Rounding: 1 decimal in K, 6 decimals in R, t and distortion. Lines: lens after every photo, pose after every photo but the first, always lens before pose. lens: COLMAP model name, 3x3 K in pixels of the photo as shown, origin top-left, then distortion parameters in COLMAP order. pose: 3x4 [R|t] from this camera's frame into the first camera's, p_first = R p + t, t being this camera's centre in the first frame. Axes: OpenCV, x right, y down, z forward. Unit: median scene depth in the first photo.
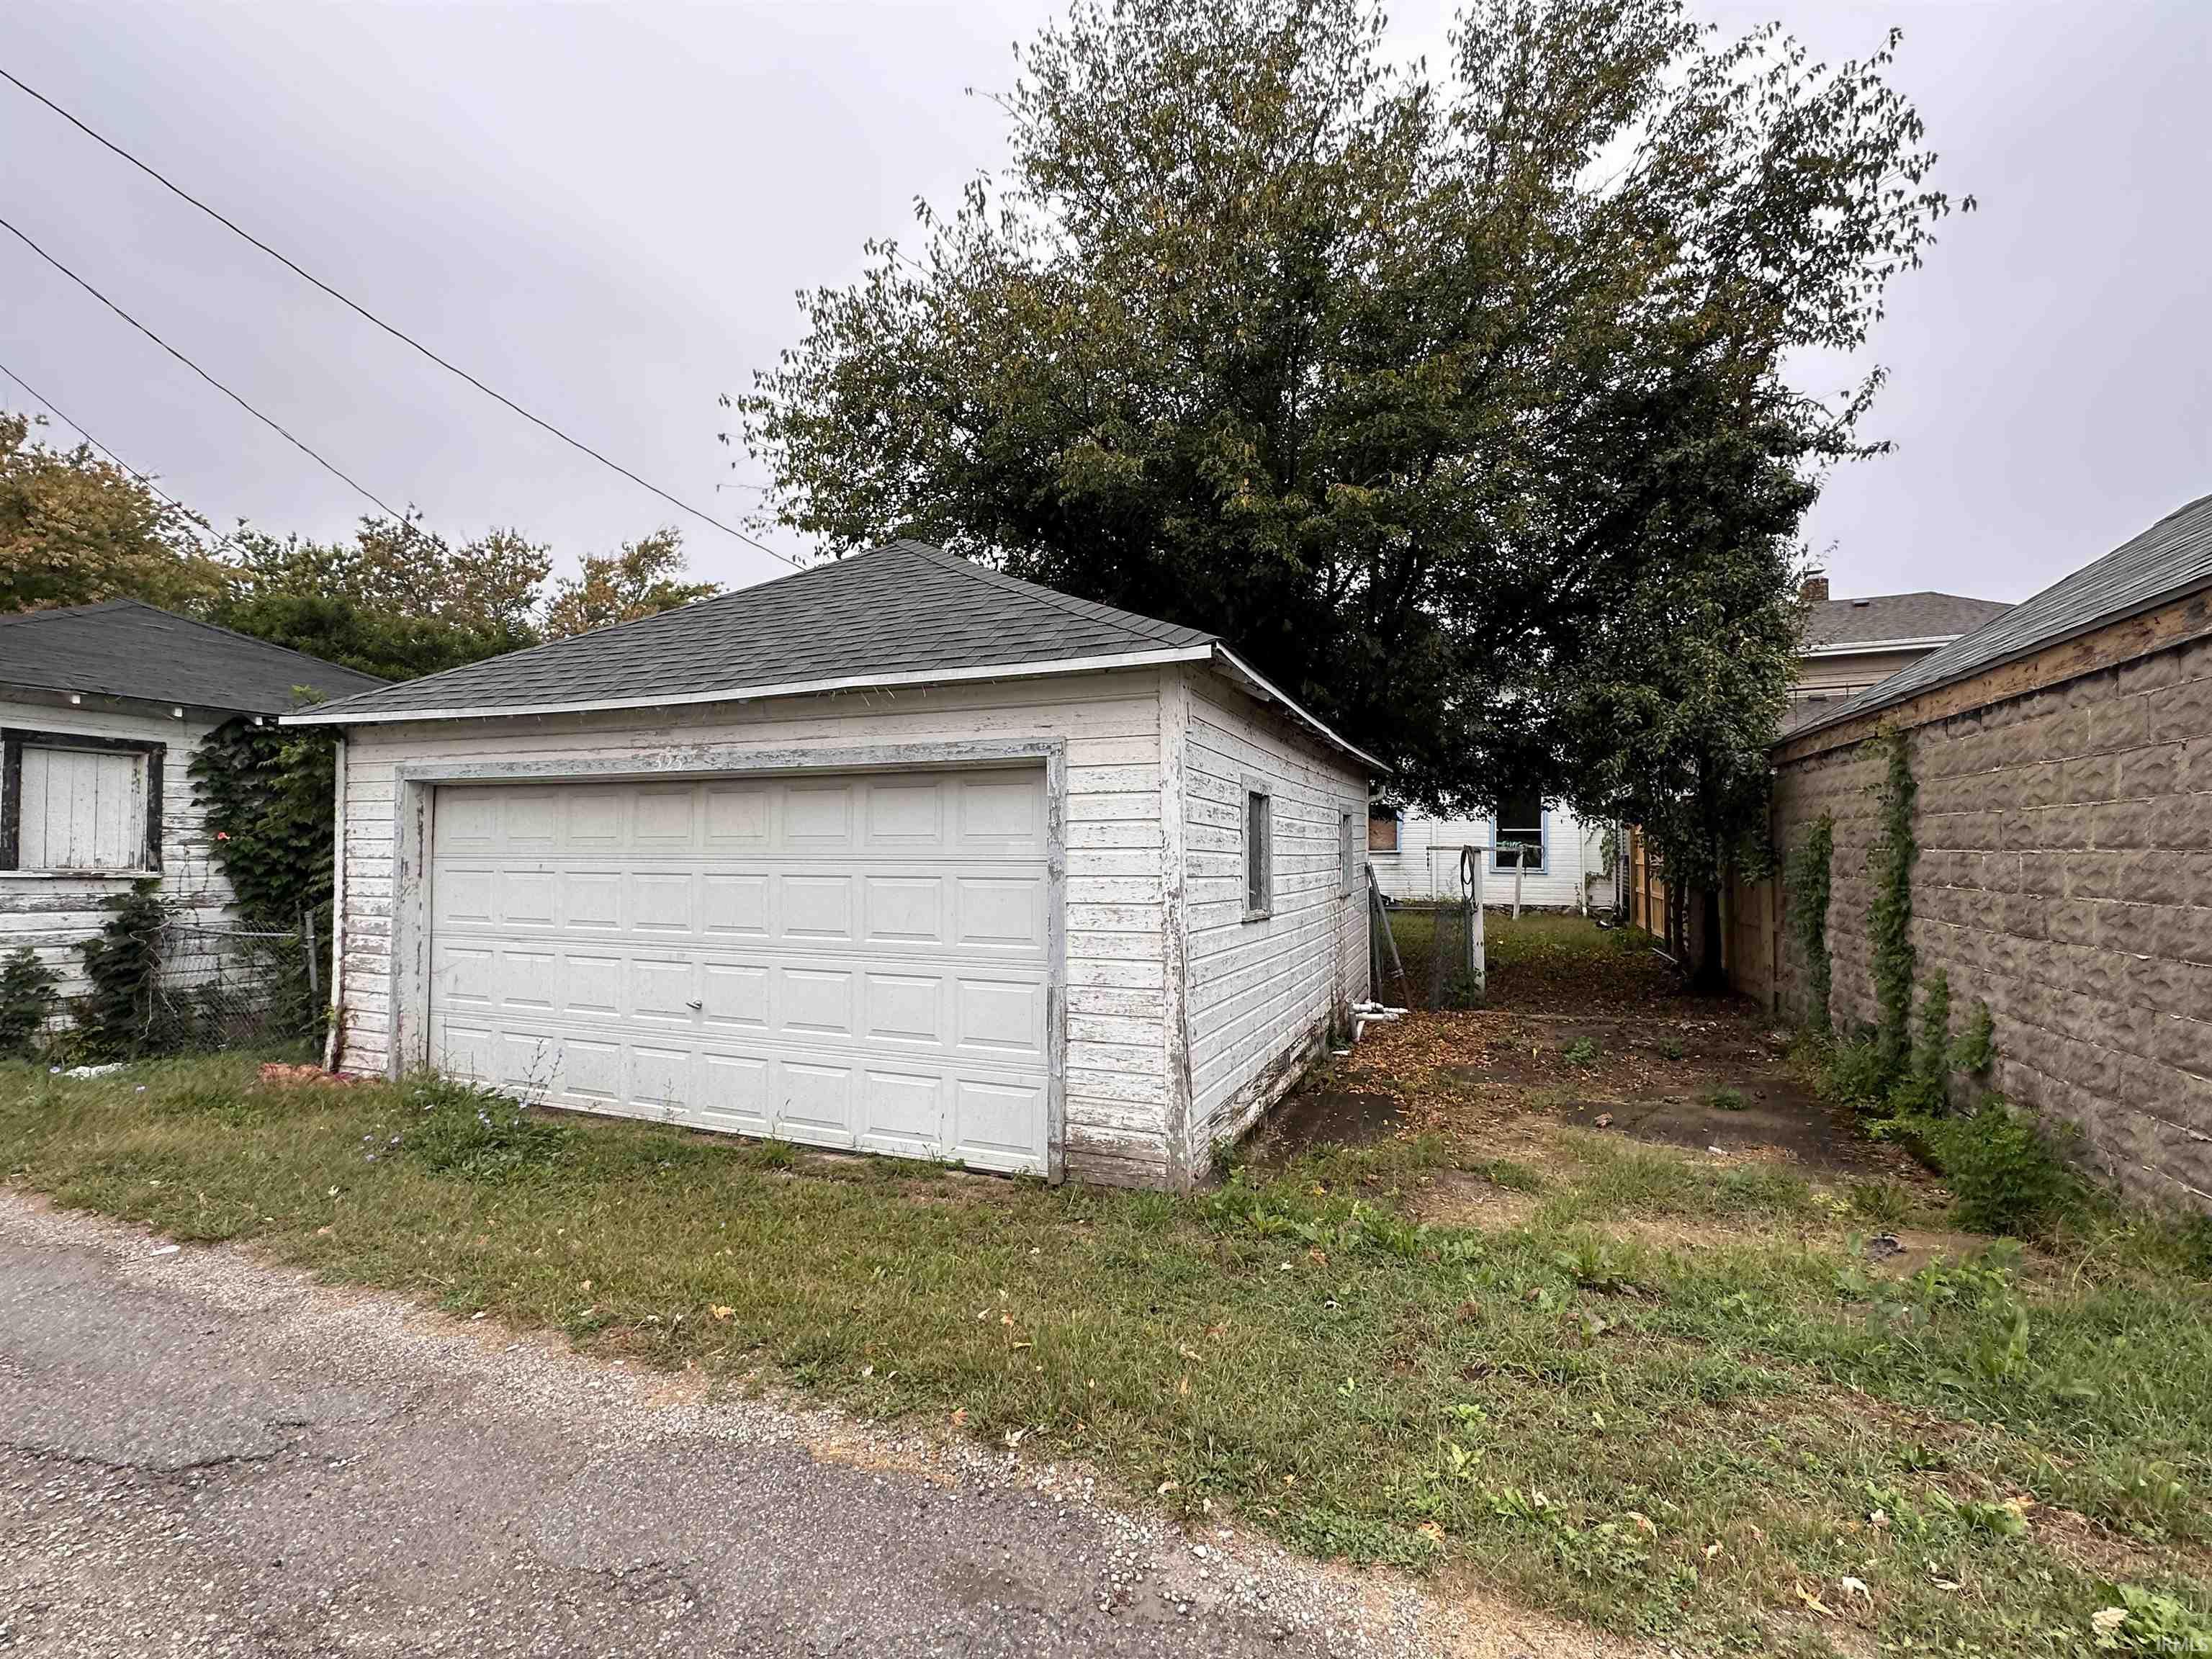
lens RADIAL K [[970.3, 0, 1105.1], [0, 970.3, 834.1], [0, 0, 1]] dist [0.000291, -0.000266]
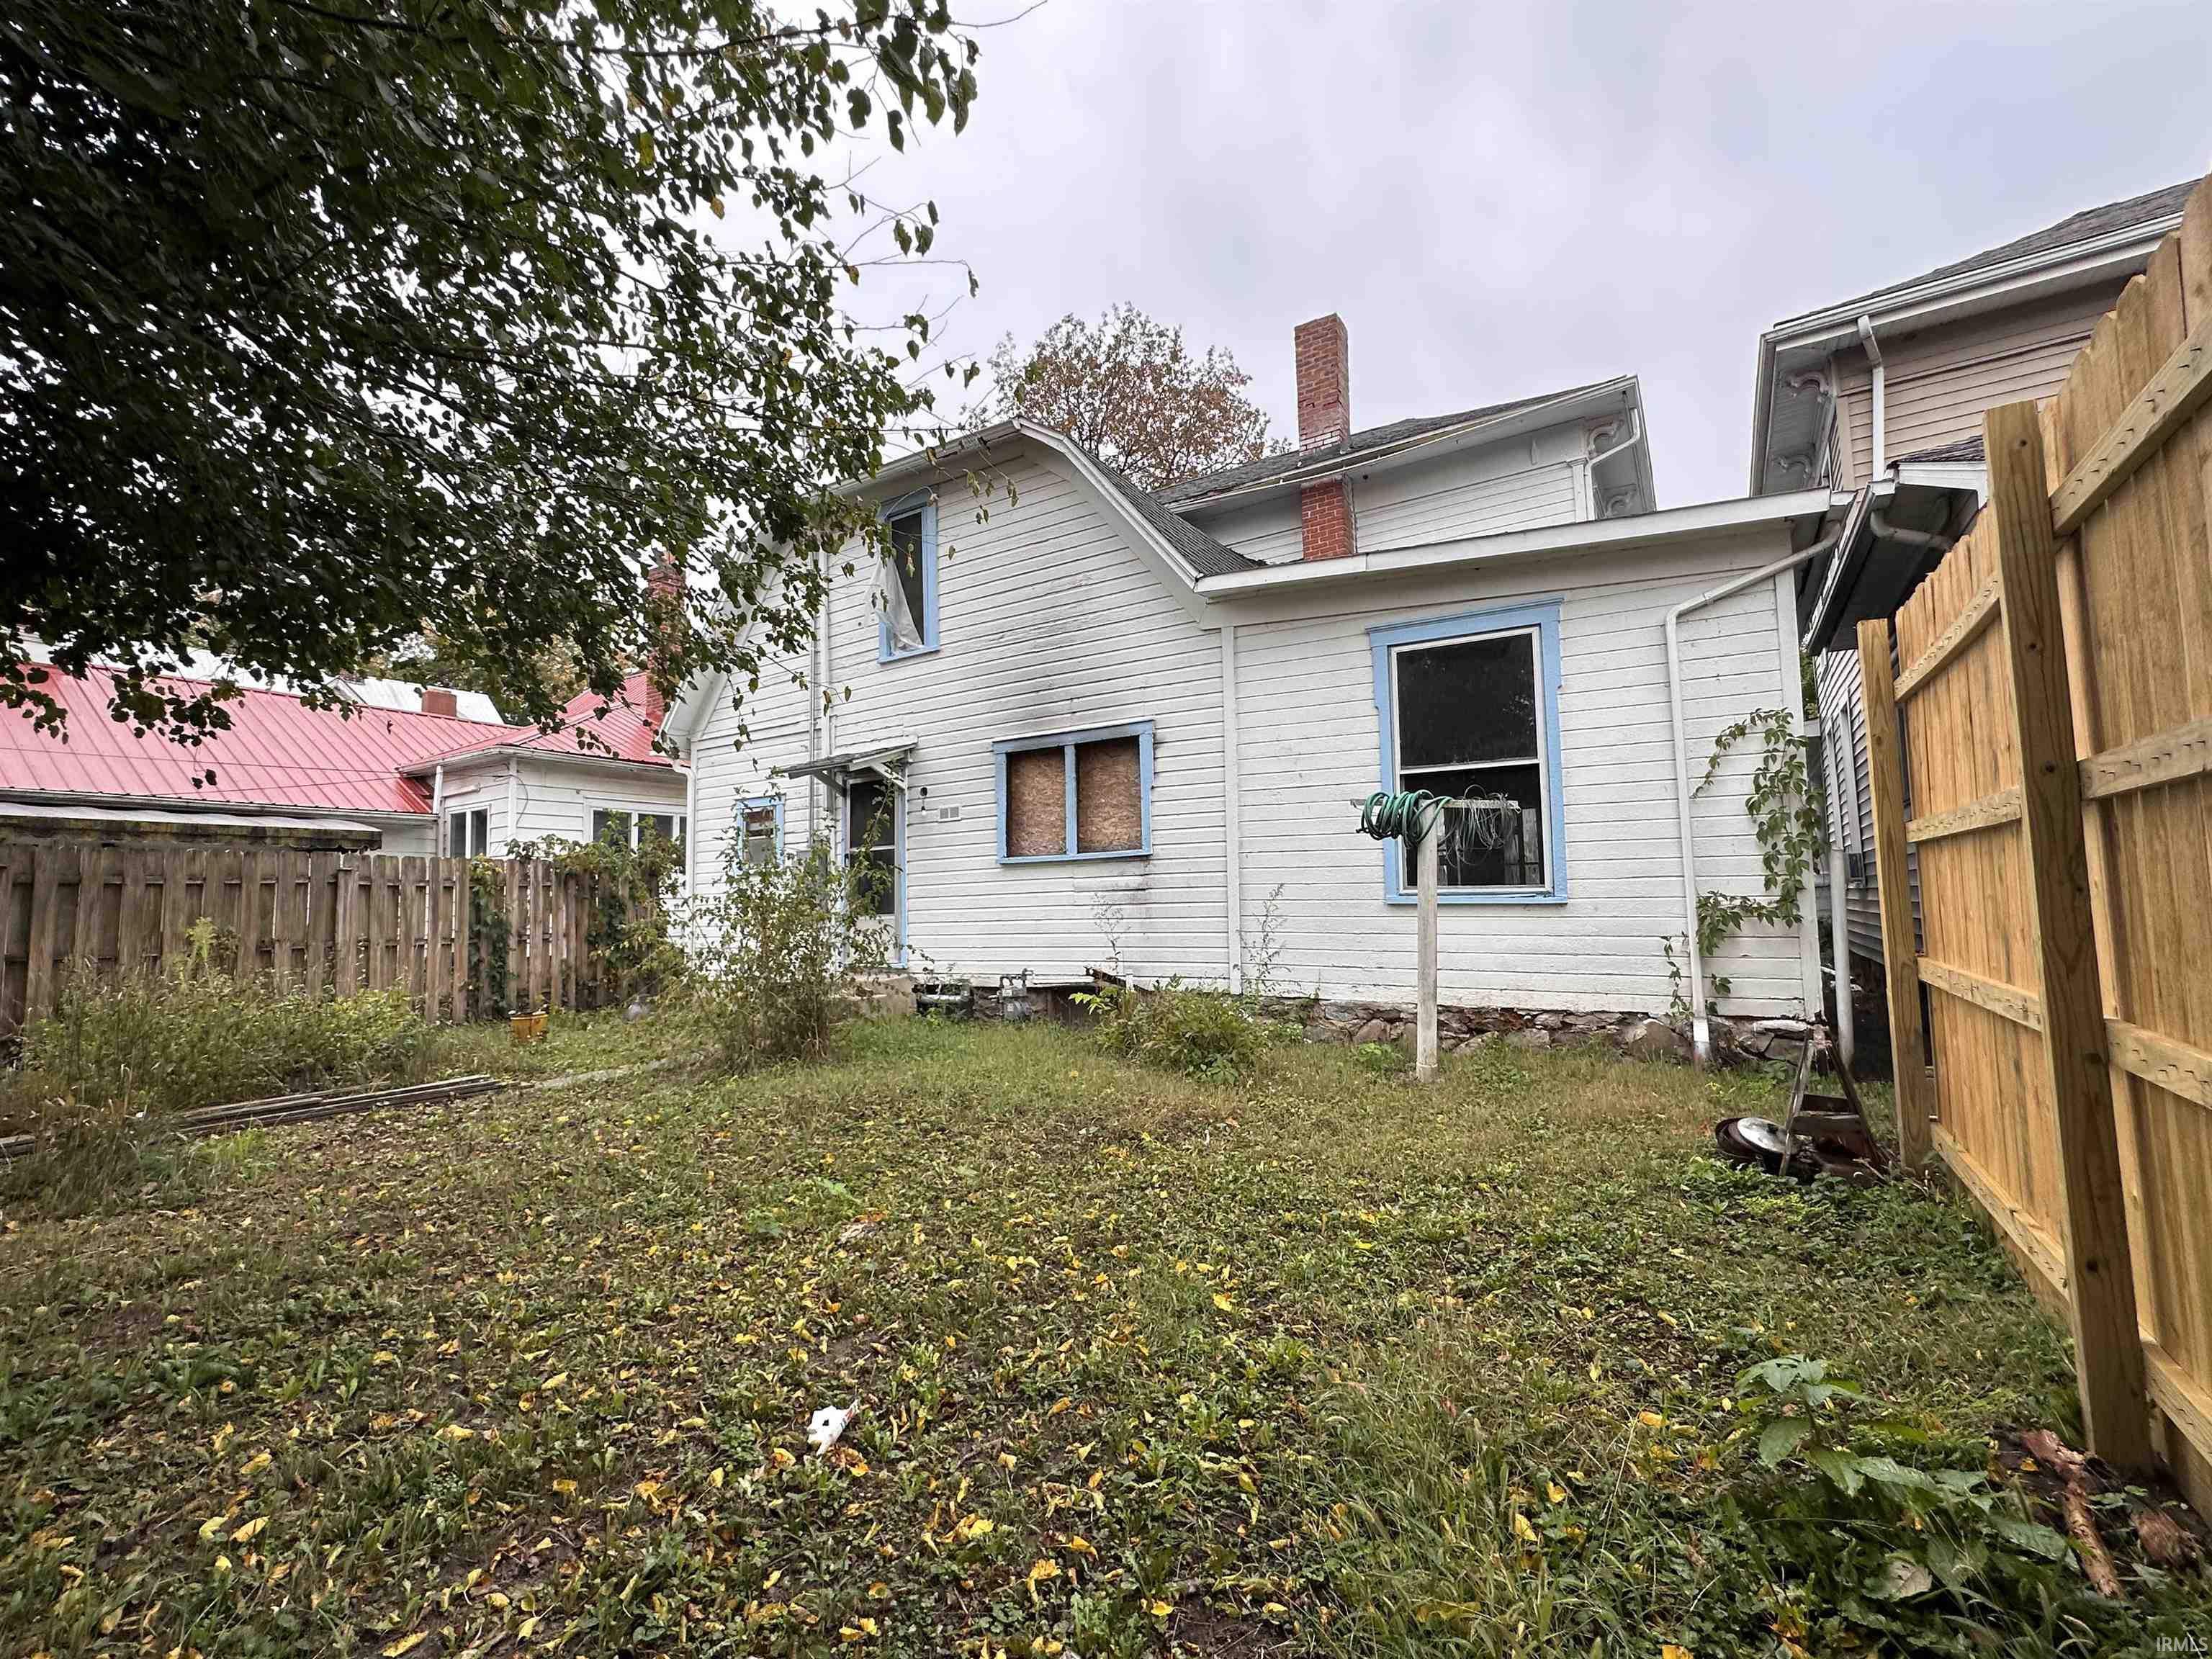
lens RADIAL K [[970.3, 0, 1105.1], [0, 970.3, 834.1], [0, 0, 1]] dist [0.000291, -0.000266]
pose [[0.986160, -0.032327, -0.162613, 0.374738], [0.024153, 0.998355, -0.052000, 0.032128], [0.164027, 0.047352, 0.985319, 0.698566]]
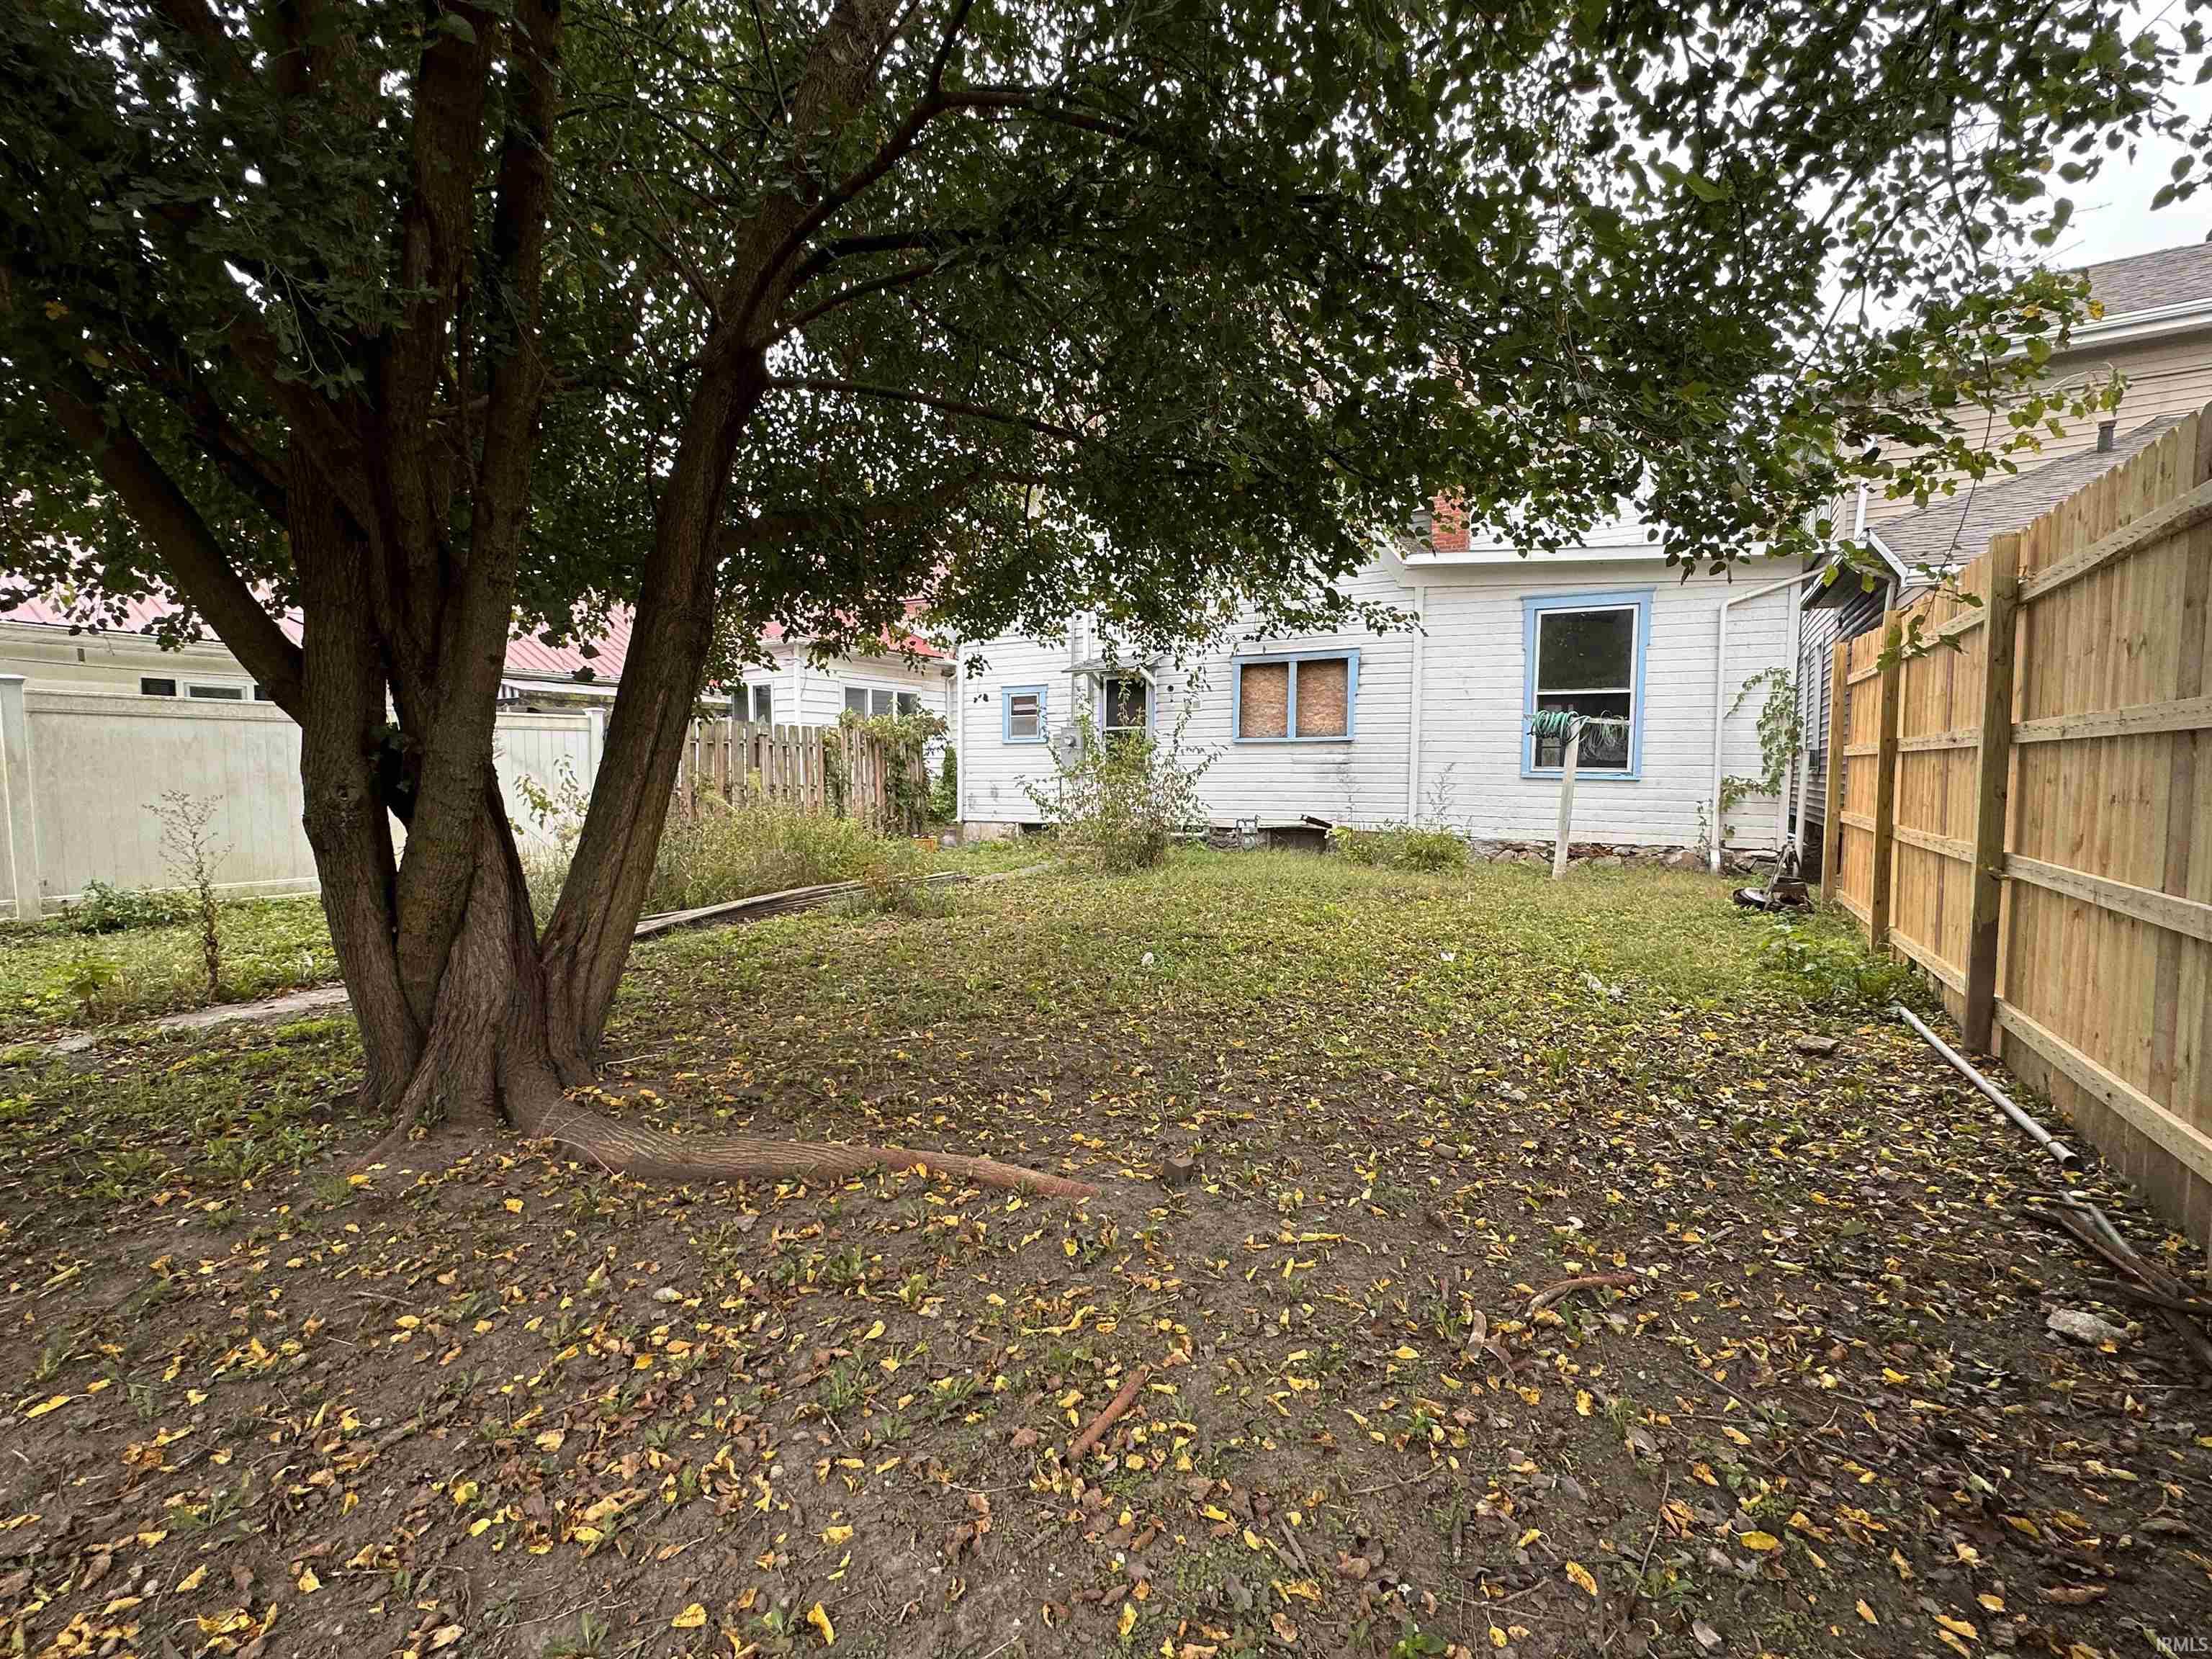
lens RADIAL K [[979.4, 0, 1106.0], [0, 979.4, 829.5], [0, 0, 1]] dist [0.002898, 0.000123]
pose [[0.991852, 0.012072, -0.126819, 0.259425], [-0.001408, 0.996478, 0.083844, 0.025004], [0.127385, -0.082982, 0.988376, 0.488978]]
